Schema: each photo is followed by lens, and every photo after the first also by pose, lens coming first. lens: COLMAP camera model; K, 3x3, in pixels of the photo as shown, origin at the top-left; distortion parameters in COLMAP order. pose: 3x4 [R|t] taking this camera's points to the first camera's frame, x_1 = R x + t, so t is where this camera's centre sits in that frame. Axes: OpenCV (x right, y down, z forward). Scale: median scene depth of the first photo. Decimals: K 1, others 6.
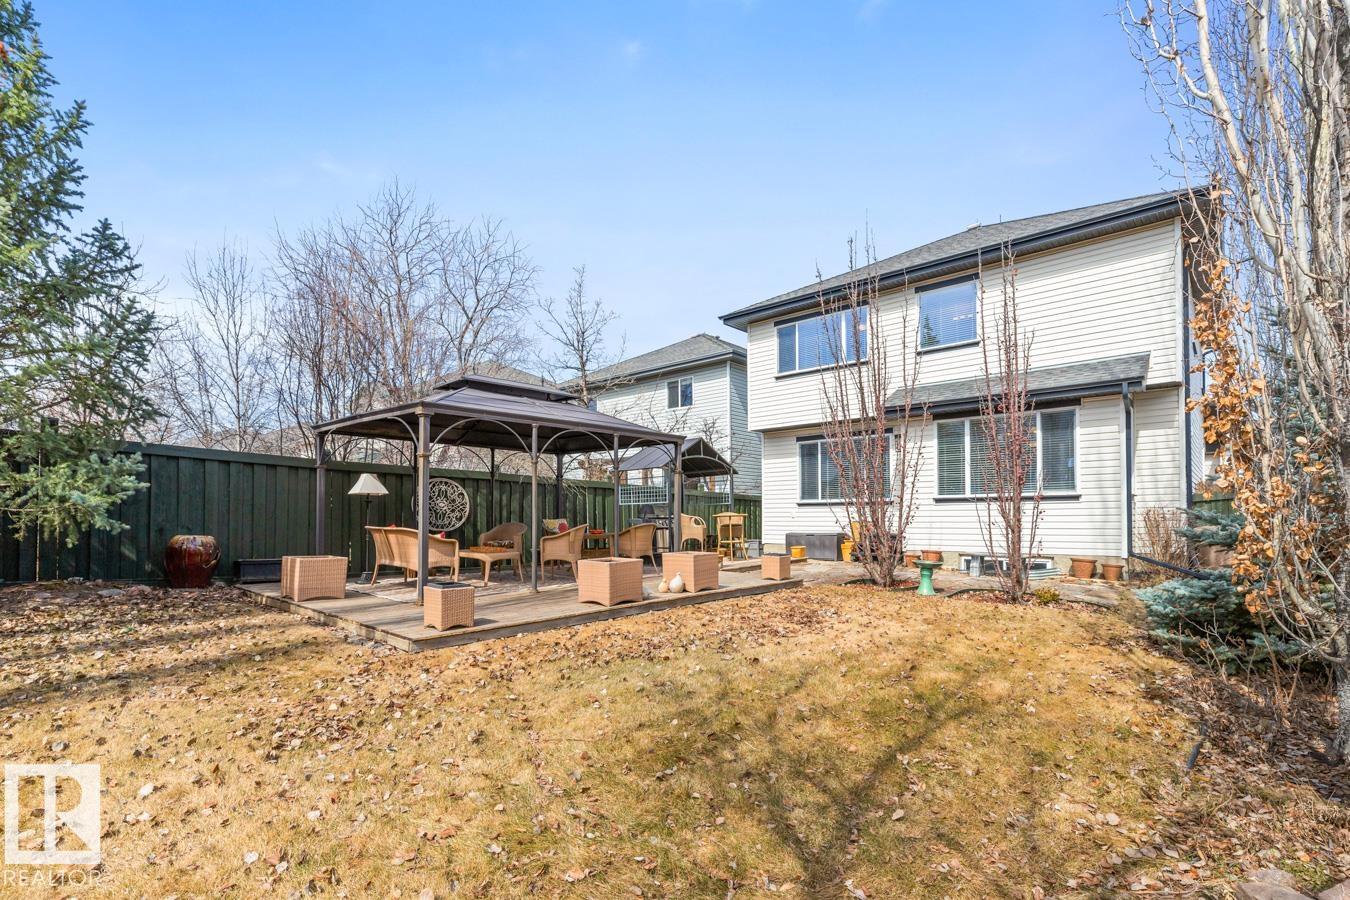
lens RADIAL K [[668.9, 0, 674.6], [0, 668.9, 507.9], [0, 0, 1]] dist [-0.002079, -0.000371]
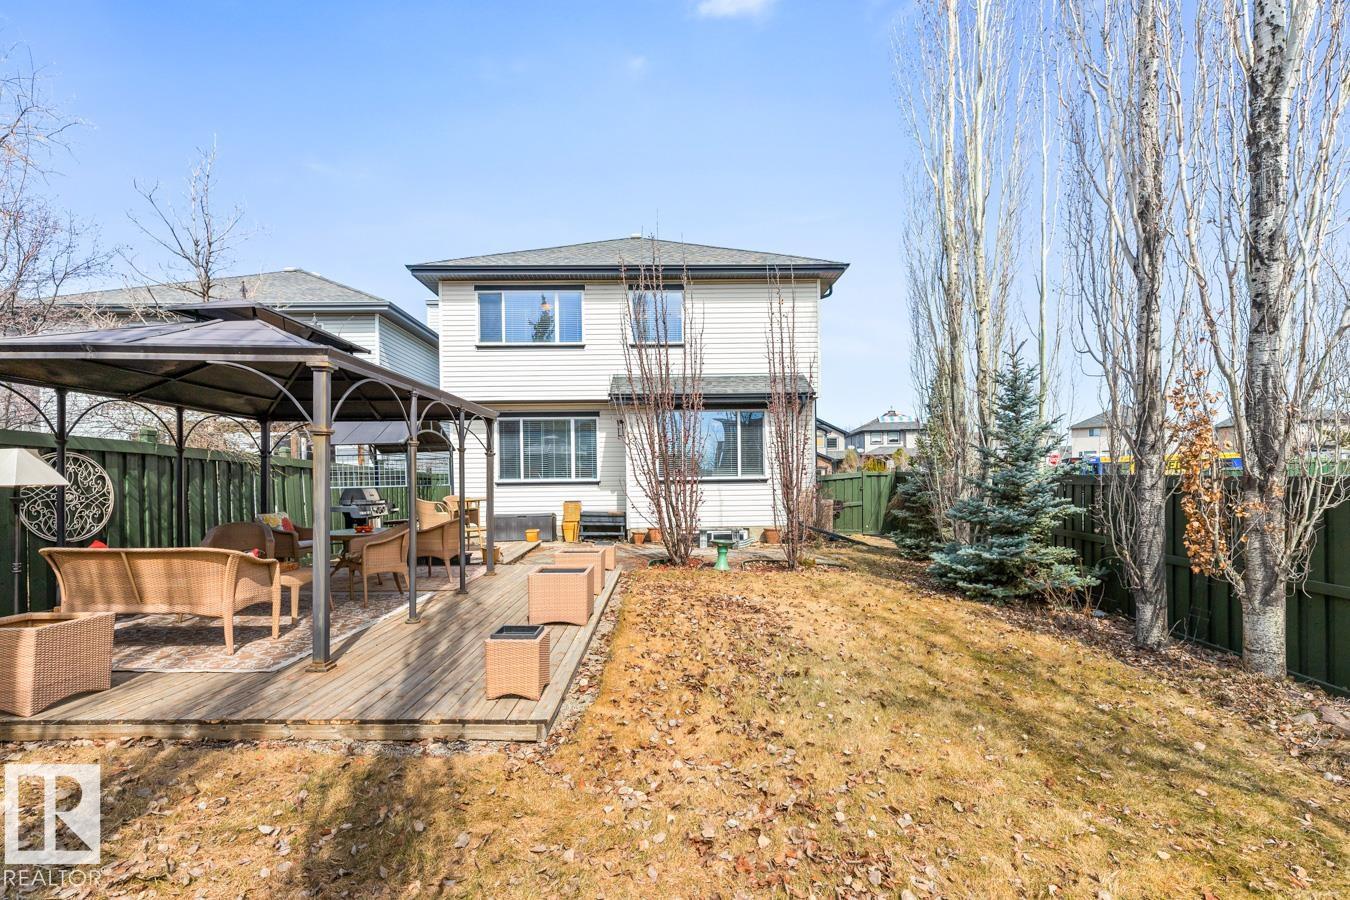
lens RADIAL K [[656.1, 0, 672.2], [0, 656.1, 477.5], [0, 0, 1]] dist [0.000755, 0.000118]
pose [[0.711708, -0.001883, 0.702473, -0.371592], [-0.003810, 0.999971, 0.006540, -0.027274], [-0.702465, -0.007331, 0.711681, 0.213509]]
